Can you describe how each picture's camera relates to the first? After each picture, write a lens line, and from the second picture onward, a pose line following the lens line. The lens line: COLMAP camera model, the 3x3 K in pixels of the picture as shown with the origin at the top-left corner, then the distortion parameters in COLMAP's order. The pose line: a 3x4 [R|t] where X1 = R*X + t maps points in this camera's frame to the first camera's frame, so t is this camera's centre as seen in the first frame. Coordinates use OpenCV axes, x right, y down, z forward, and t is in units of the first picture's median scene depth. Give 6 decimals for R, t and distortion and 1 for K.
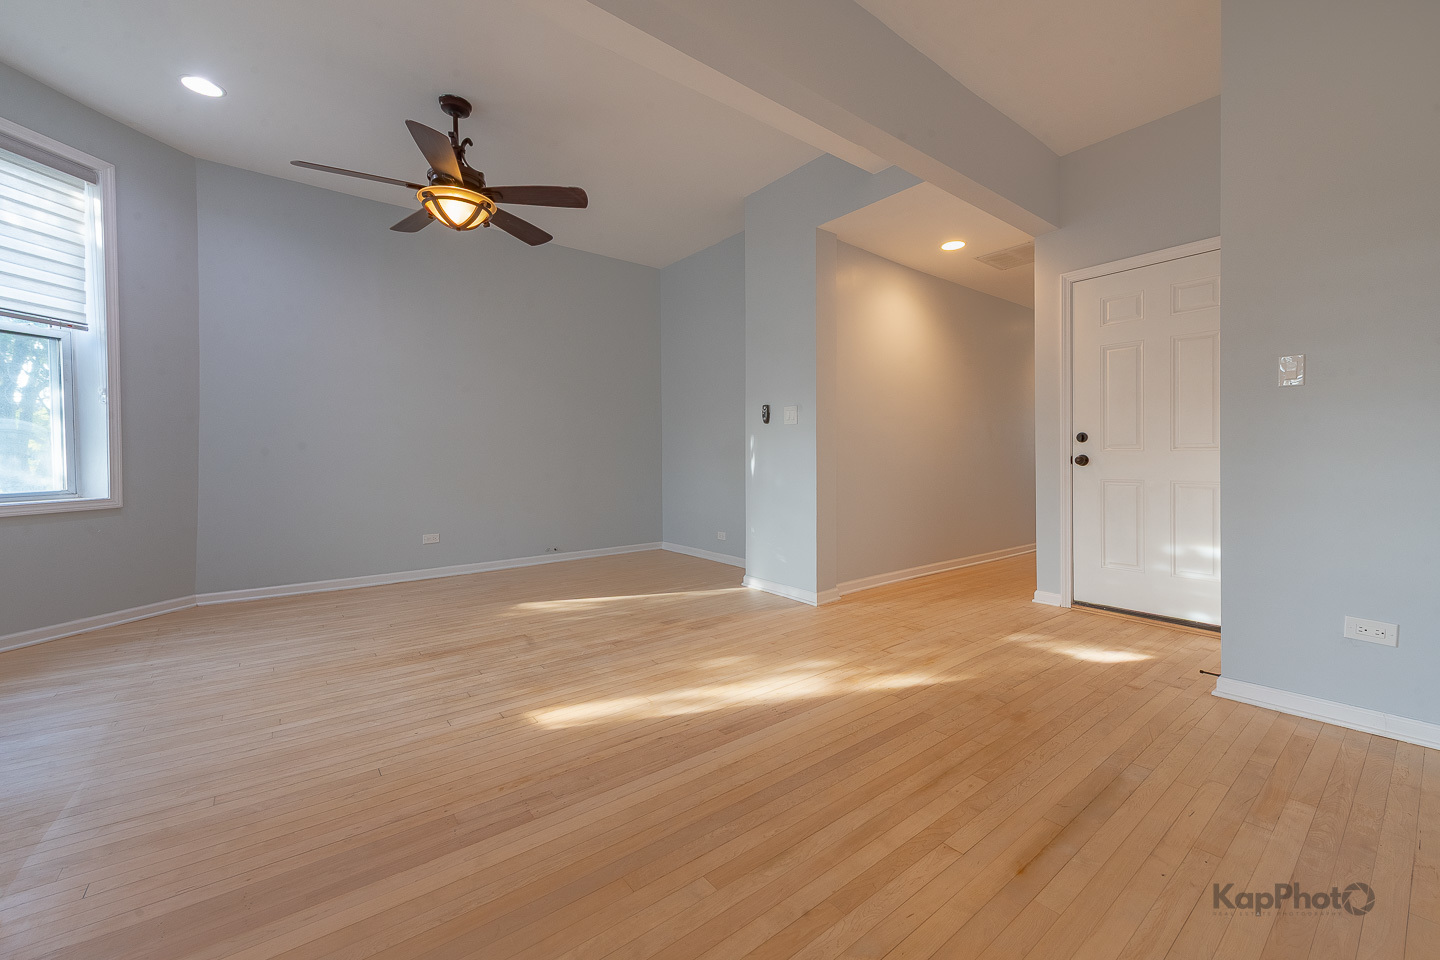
lens RADIAL K [[564.2, 0, 803.3], [0, 564.2, 456.8], [0, 0, 1]] dist [0.009903, -0.000266]
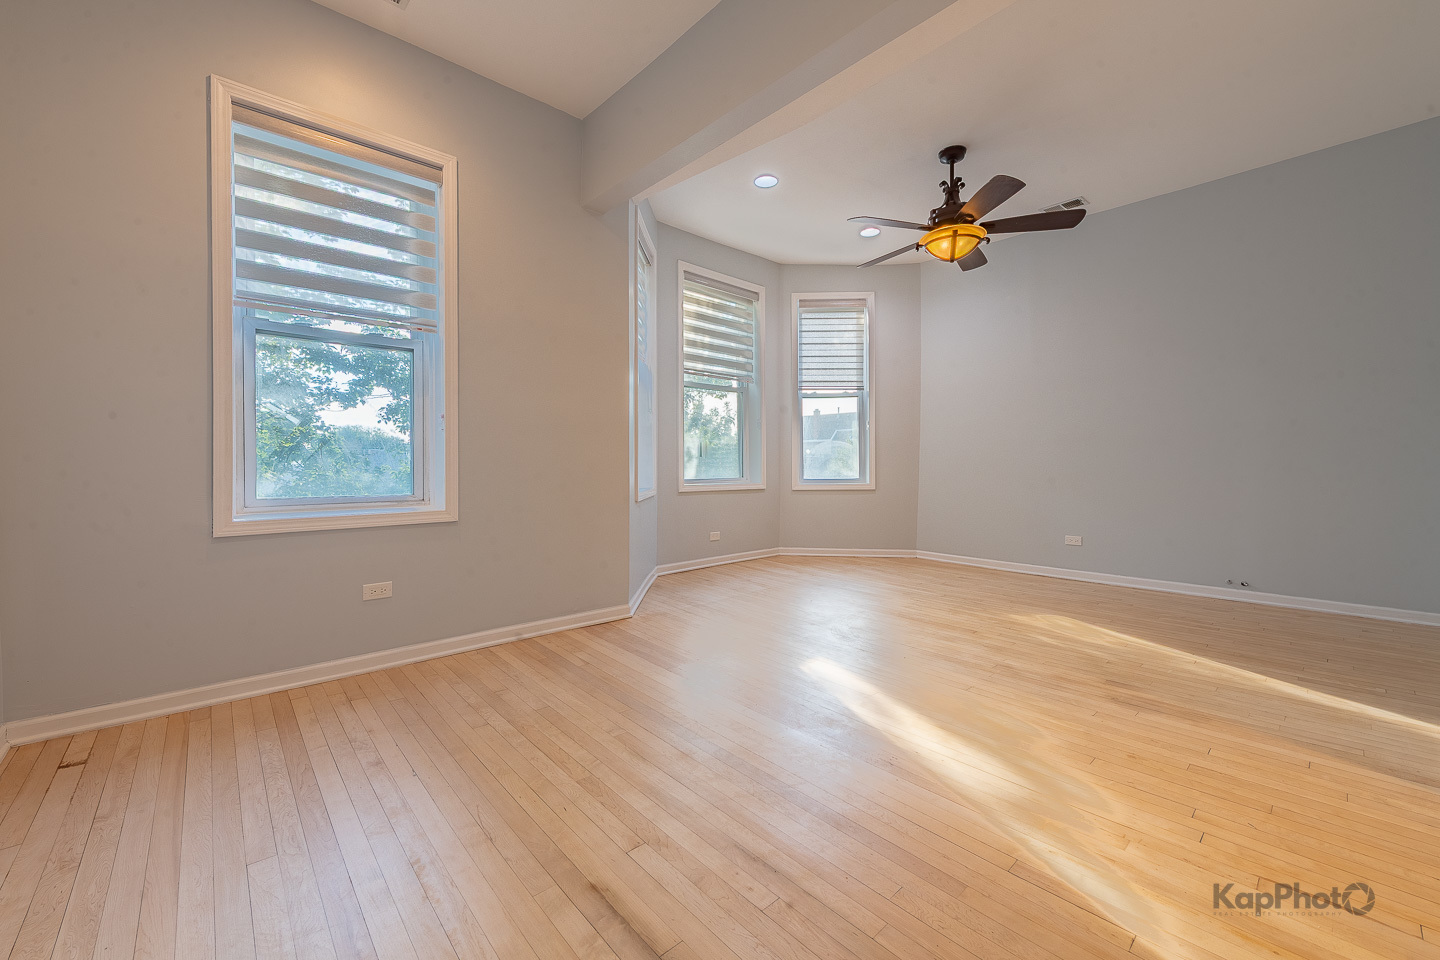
lens RADIAL K [[556.6, 0, 682.5], [0, 556.6, 470.5], [0, 0, 1]] dist [0.014016, -0.002924]
pose [[-0.008757, 0.018994, -0.999781, 0.563296], [0.000907, 0.999819, 0.018987, -0.002248], [0.999961, -0.000740, -0.008773, 0.491077]]
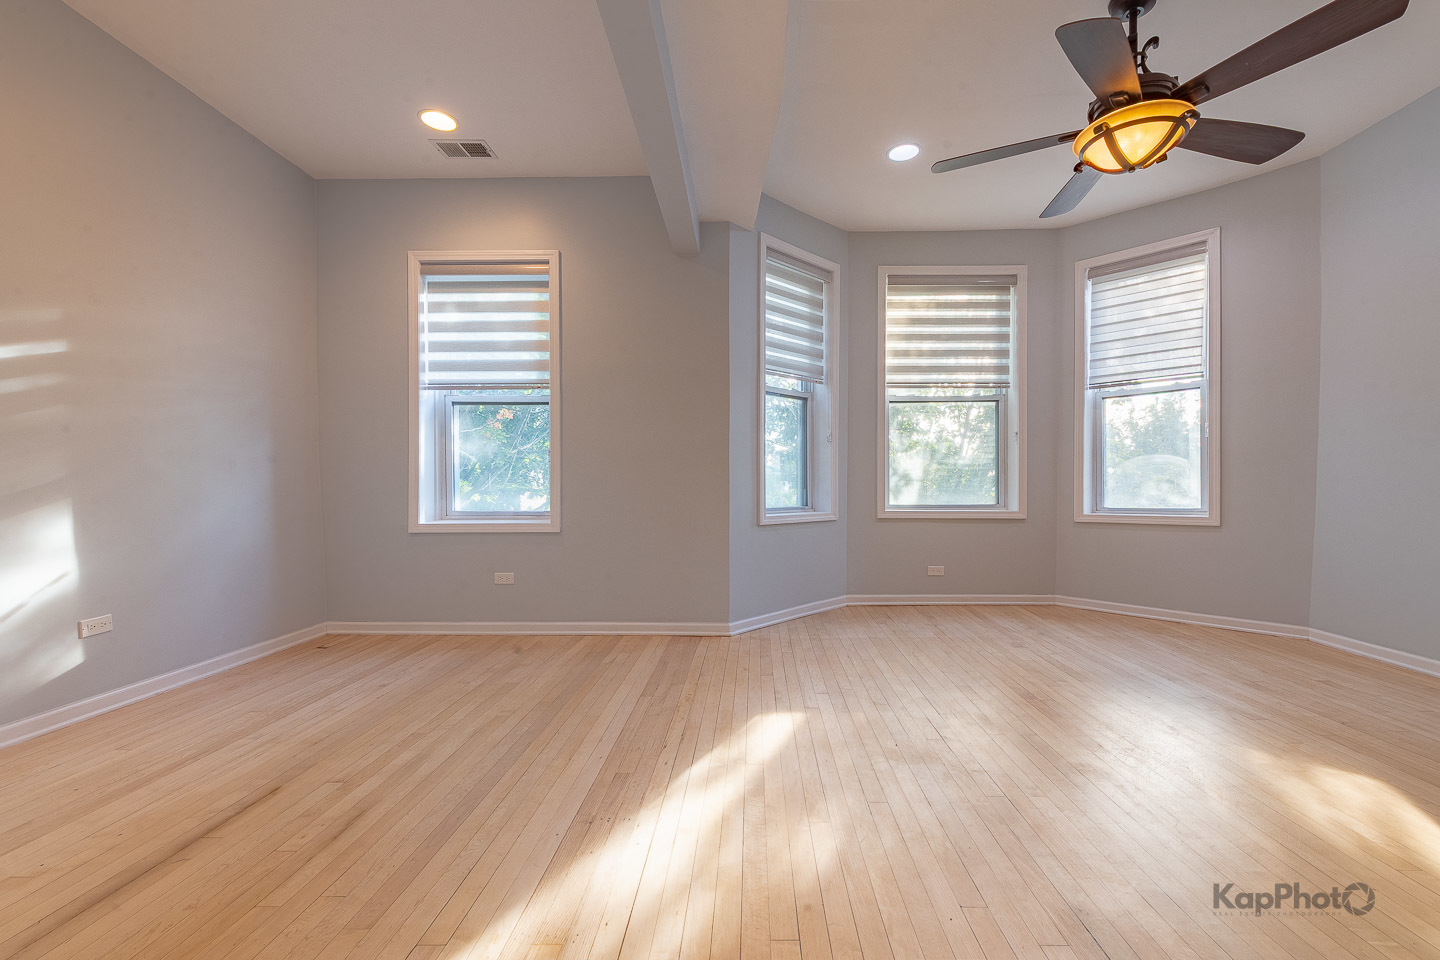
lens RADIAL K [[543.9, 0, 769.7], [0, 543.9, 498.0], [0, 0, 1]] dist [0.010318, -0.000073]
pose [[-0.649643, 0.021622, -0.759932, 0.252966], [0.006367, 0.999715, 0.023002, 0.001568], [0.760213, 0.010105, -0.649596, 1.166122]]
